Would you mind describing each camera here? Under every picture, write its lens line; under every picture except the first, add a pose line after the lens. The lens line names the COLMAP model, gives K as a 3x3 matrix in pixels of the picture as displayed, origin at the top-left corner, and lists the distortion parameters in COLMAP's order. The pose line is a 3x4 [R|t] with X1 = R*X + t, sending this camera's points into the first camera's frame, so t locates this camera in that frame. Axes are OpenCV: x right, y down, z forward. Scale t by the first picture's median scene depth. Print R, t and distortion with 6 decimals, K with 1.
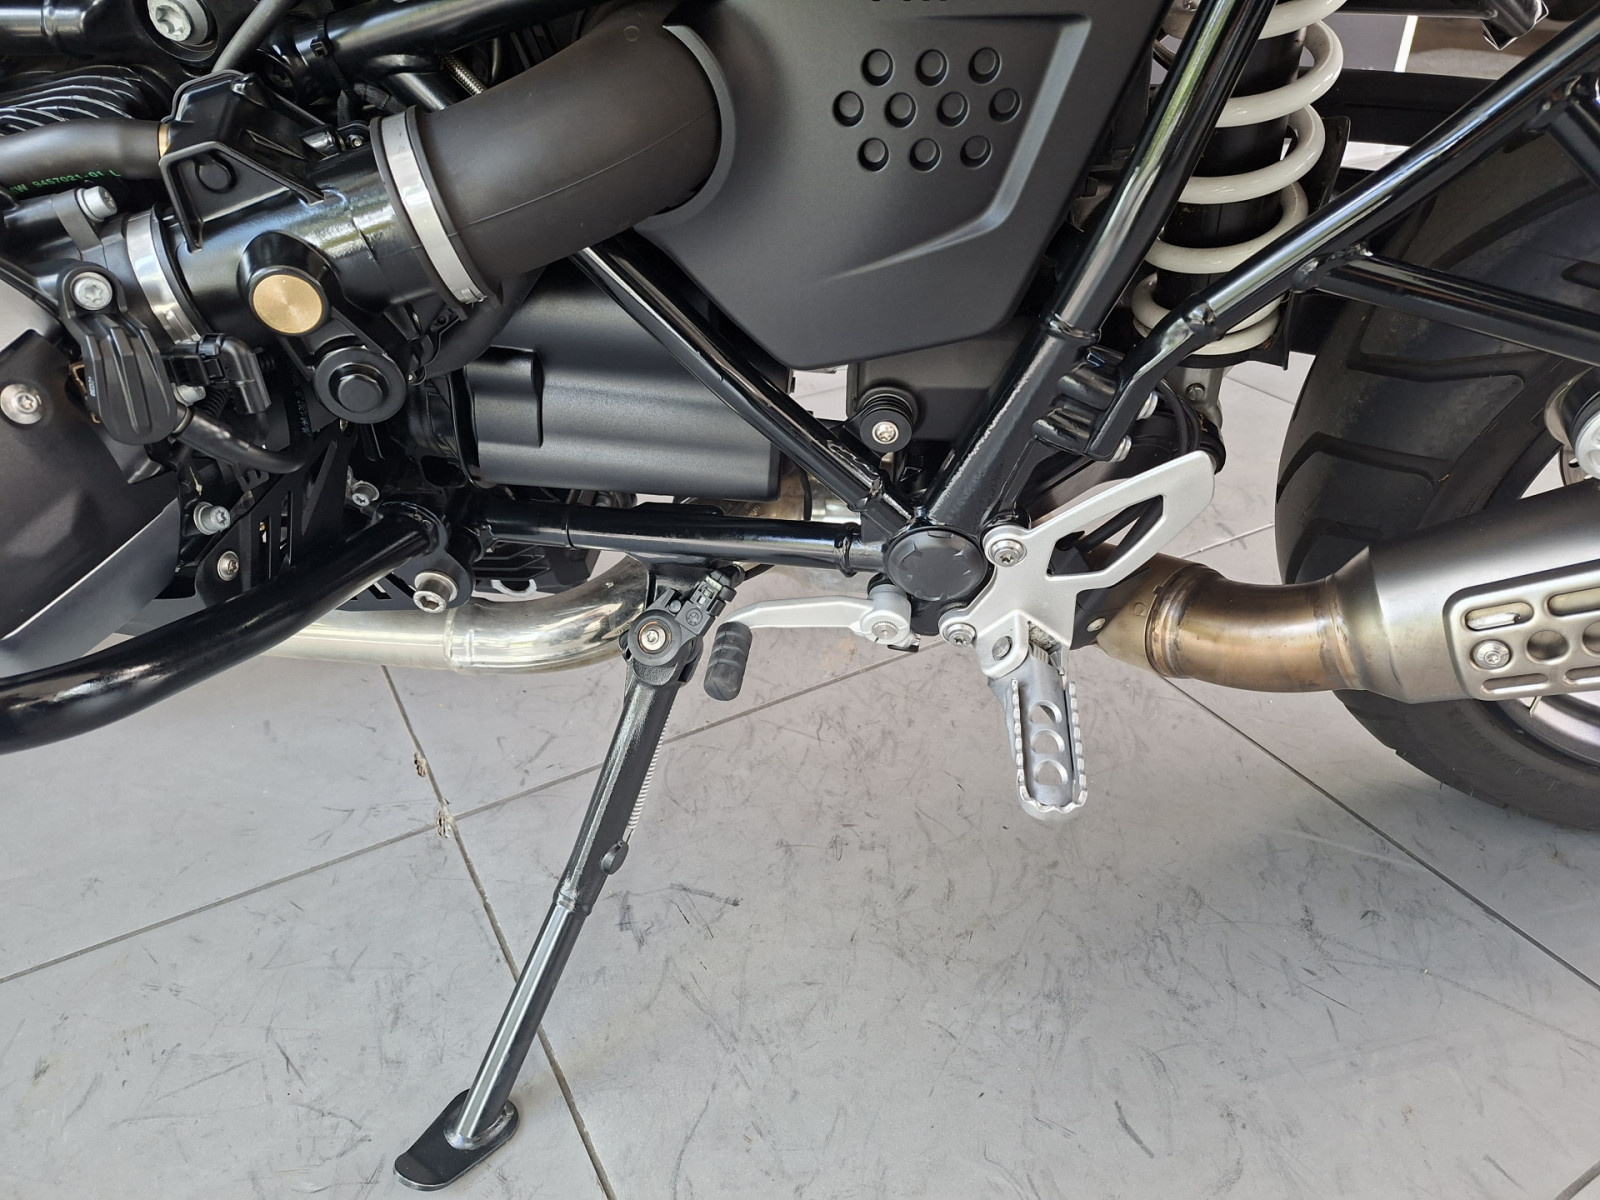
lens RADIAL K [[1120.0, 0, 808.1], [0, 1120.0, 598.5], [0, 0, 1]] dist [0.063429, -0.055912]
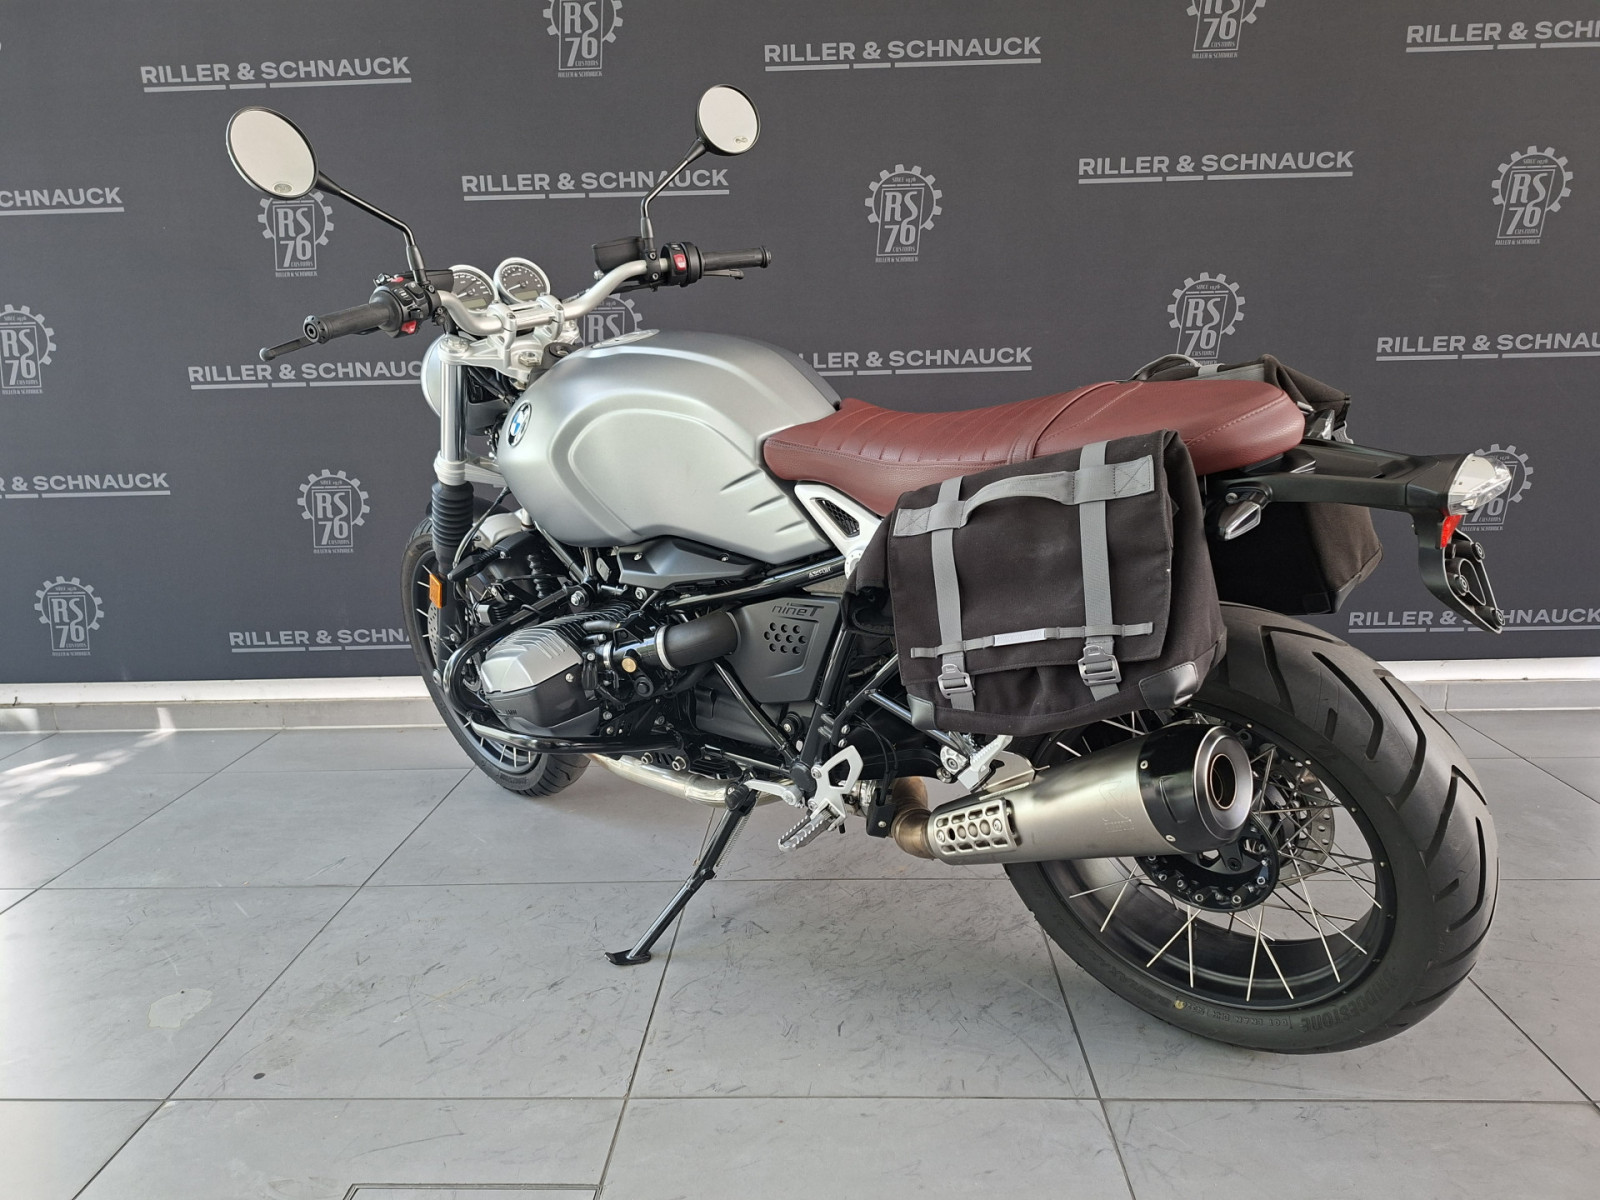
lens RADIAL K [[1120.0, 0, 810.2], [0, 1120.0, 618.0], [0, 0, 1]] dist [0.063429, -0.055912]
pose [[0.849515, 0.111622, -0.515621, 1.369309], [-0.271844, 0.930235, -0.246502, 0.257207], [0.452134, 0.349575, 0.820593, -1.325536]]
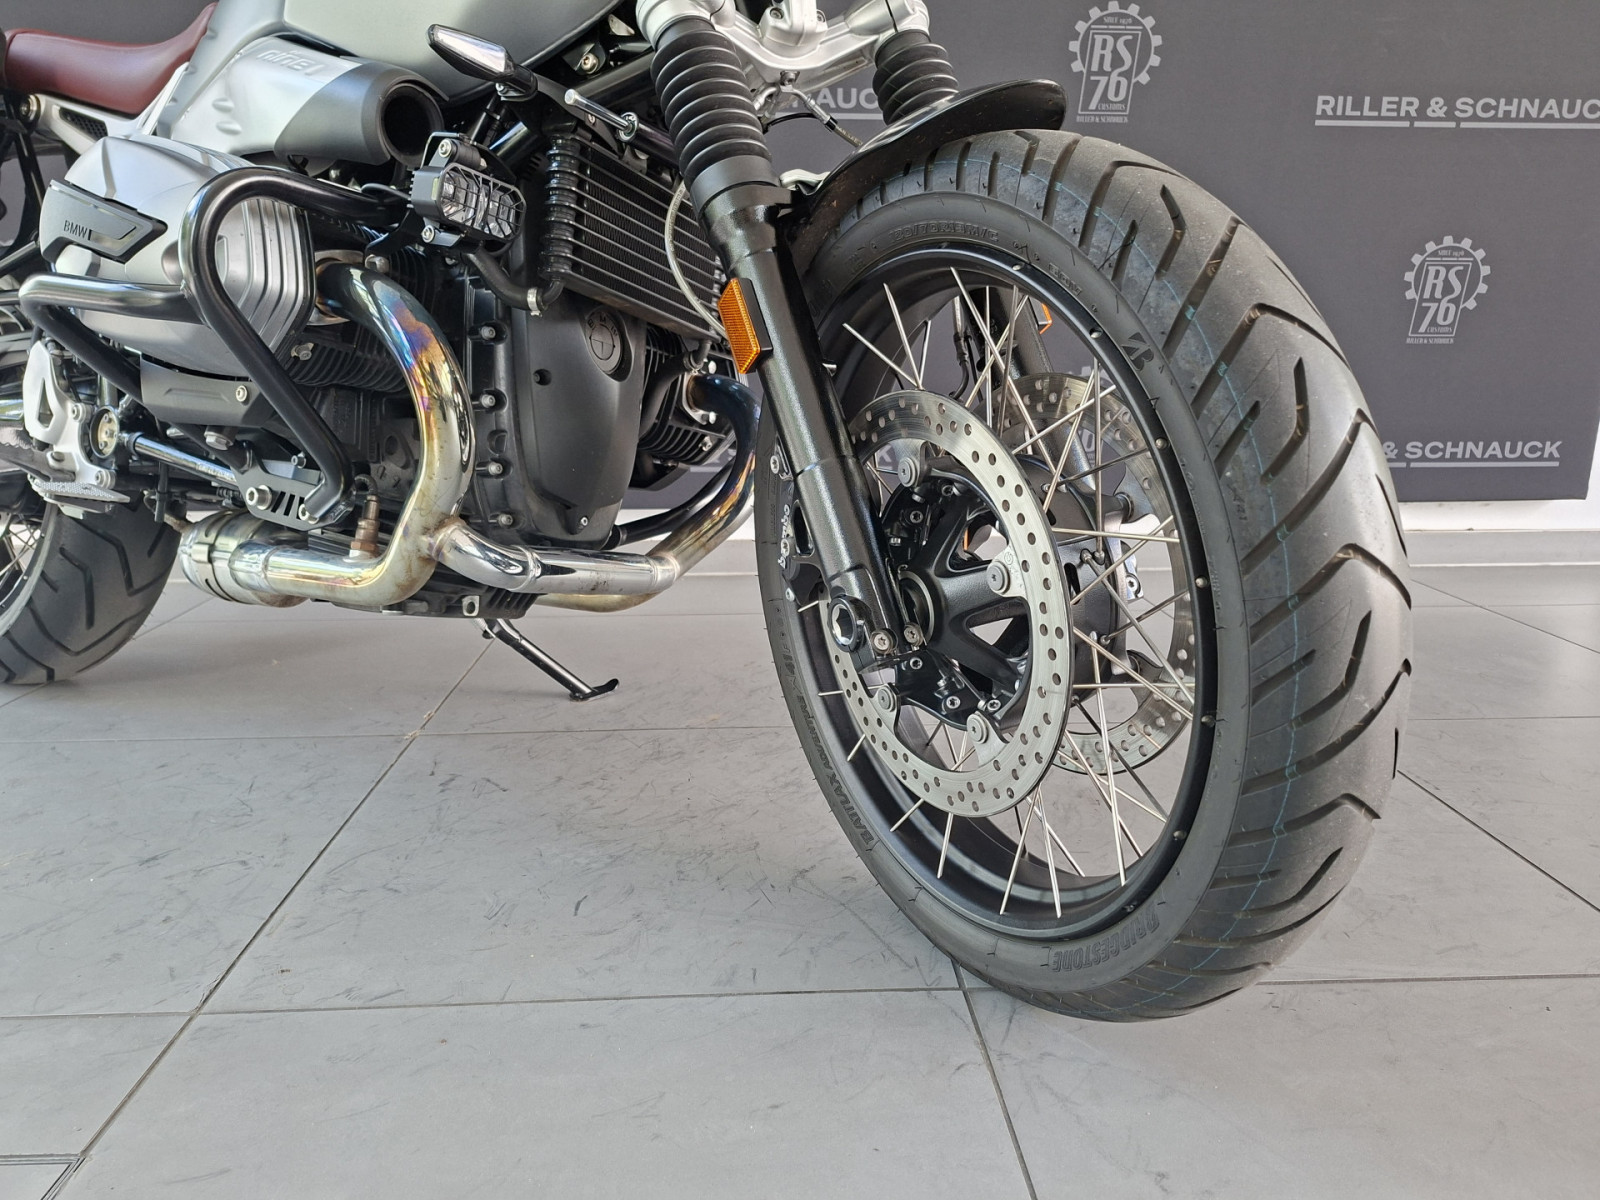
lens RADIAL K [[1120.0, 0, 801.2], [0, 1120.0, 606.0], [0, 0, 1]] dist [0.063429, -0.055912]
pose [[0.889774, 0.122841, -0.439559, 1.193701], [-0.253938, 0.933504, -0.253151, 0.391222], [0.379233, 0.336868, 0.861802, -0.388049]]
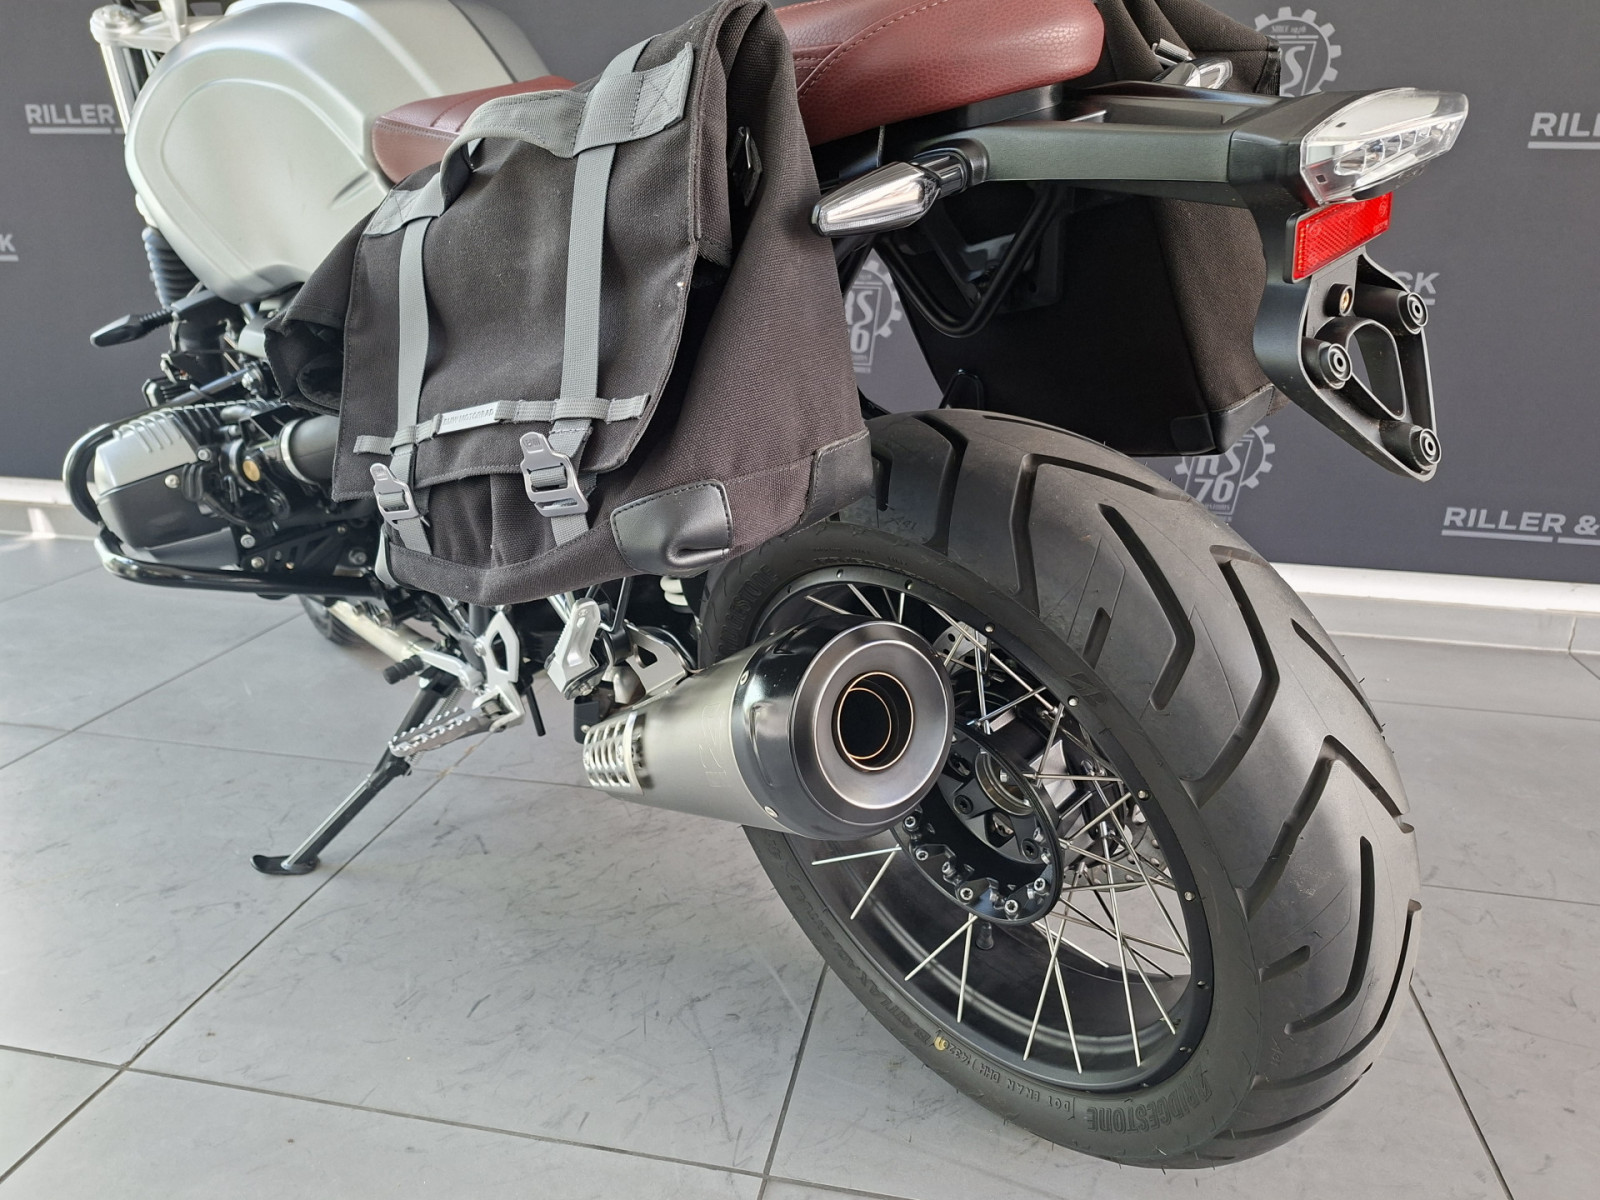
lens RADIAL K [[1120.0, 0, 820.2], [0, 1120.0, 620.4], [0, 0, 1]] dist [0.063429, -0.055912]
pose [[0.756417, 0.241878, -0.607724, 1.569519], [-0.375991, 0.921059, -0.101398, -0.096171], [0.535224, 0.305198, 0.787648, -0.256839]]
